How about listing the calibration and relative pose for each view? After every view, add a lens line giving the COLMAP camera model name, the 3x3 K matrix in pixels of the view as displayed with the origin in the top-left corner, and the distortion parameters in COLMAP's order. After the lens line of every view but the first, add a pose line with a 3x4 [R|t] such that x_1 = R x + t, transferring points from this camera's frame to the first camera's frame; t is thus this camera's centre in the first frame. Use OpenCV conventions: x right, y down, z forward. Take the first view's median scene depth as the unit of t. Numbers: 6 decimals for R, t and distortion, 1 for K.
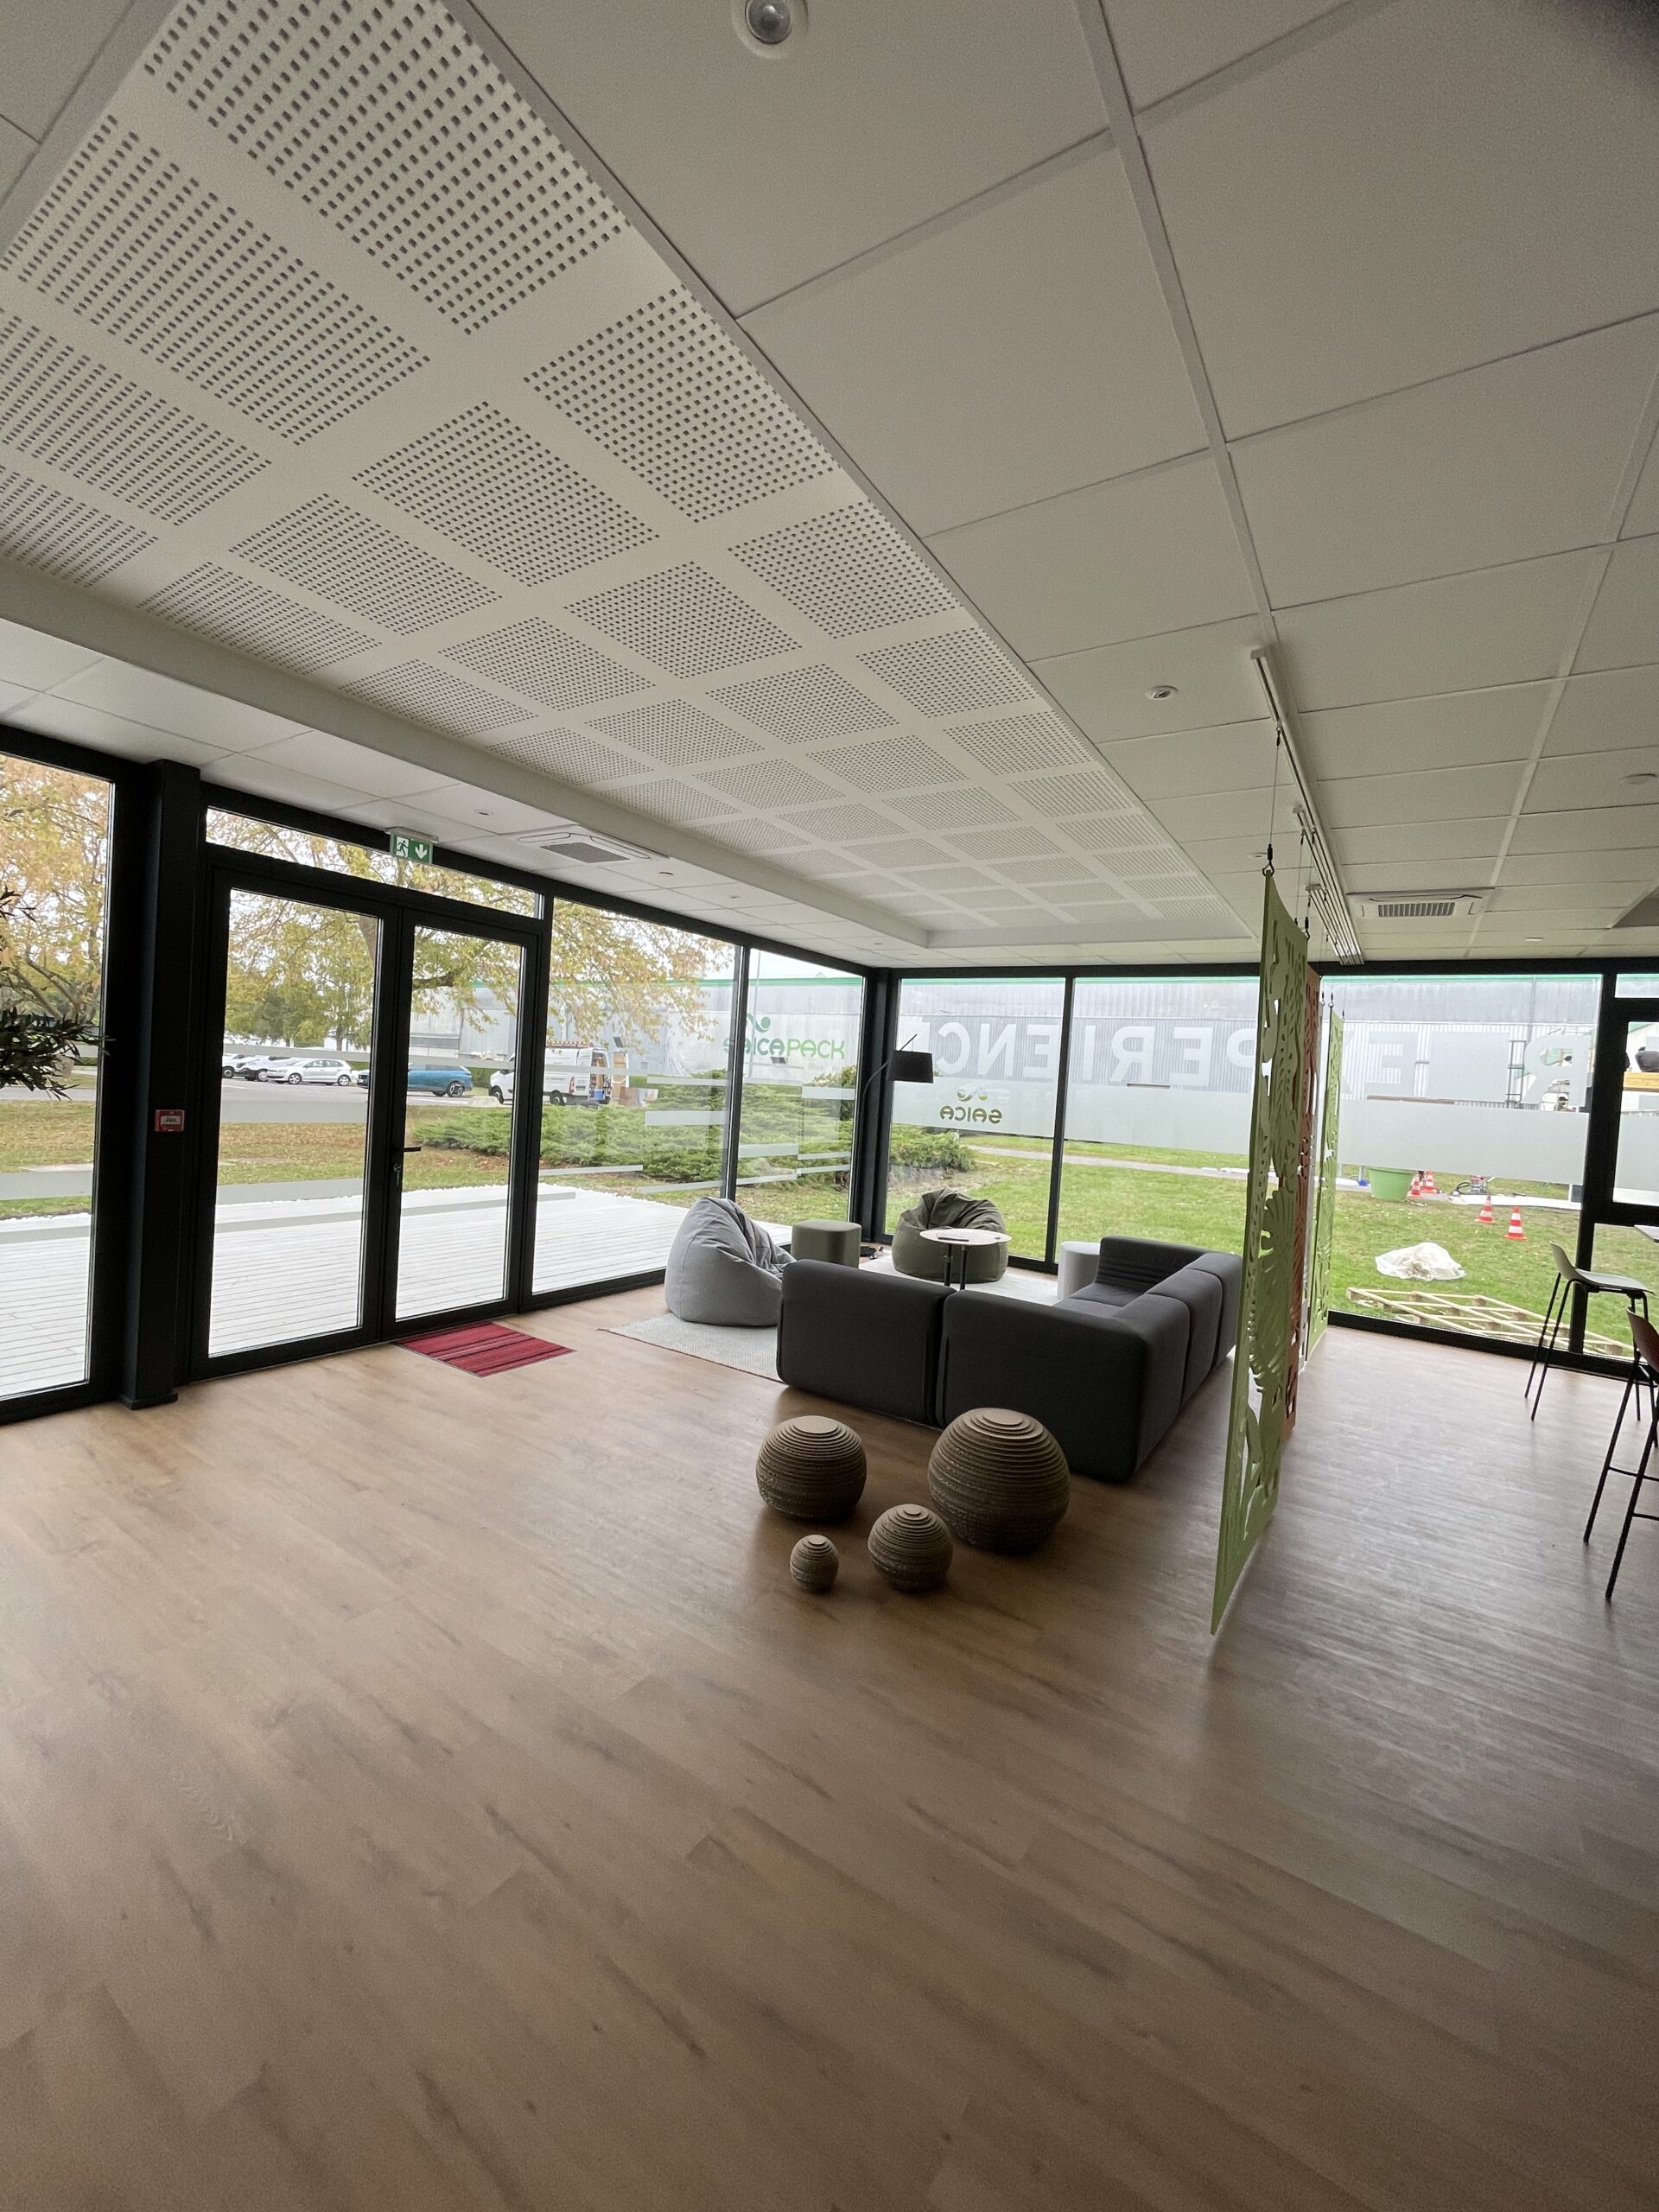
lens RADIAL K [[890.2, 0, 829.5], [0, 890.2, 1106.0], [0, 0, 1]] dist [-0.000610, -0.000244]
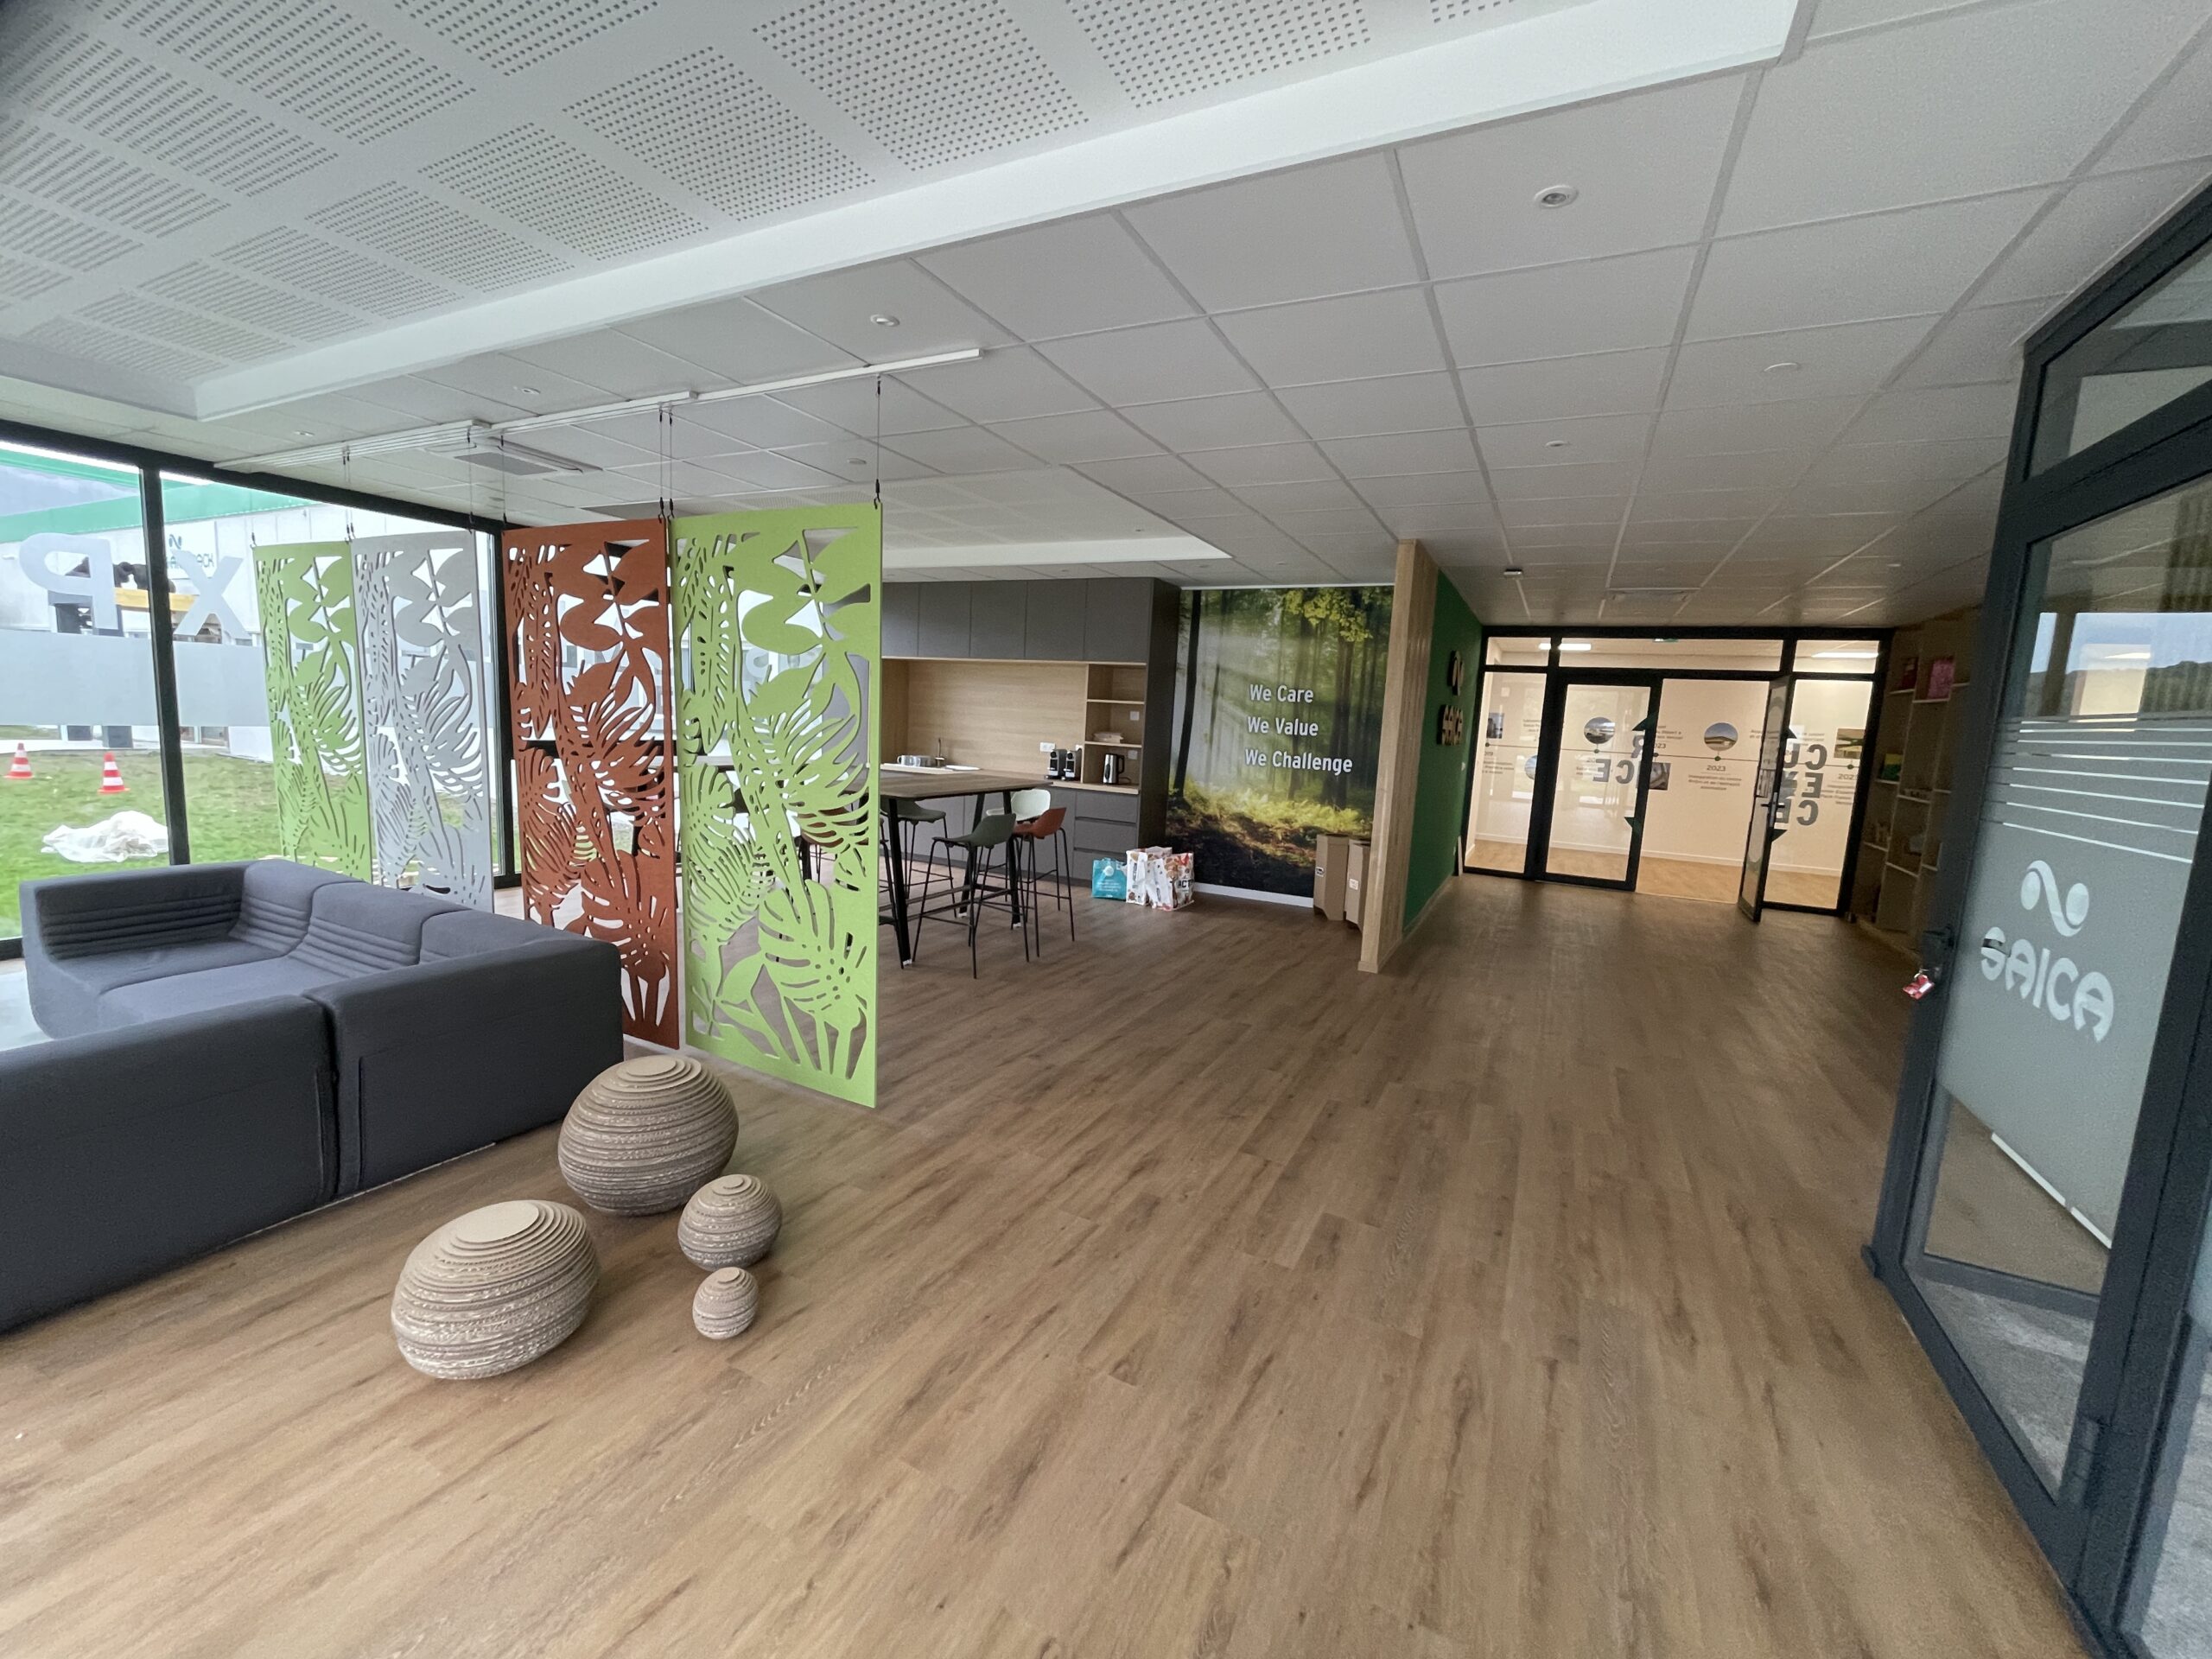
lens RADIAL K [[890.2, 0, 1106.0], [0, 890.2, 829.5], [0, 0, 1]] dist [-0.000610, -0.000244]
pose [[-0.105829, -0.199489, 0.974168, -1.038005], [-0.034797, 0.979813, 0.196865, -0.097203], [-0.993775, -0.013064, -0.110634, 1.055023]]
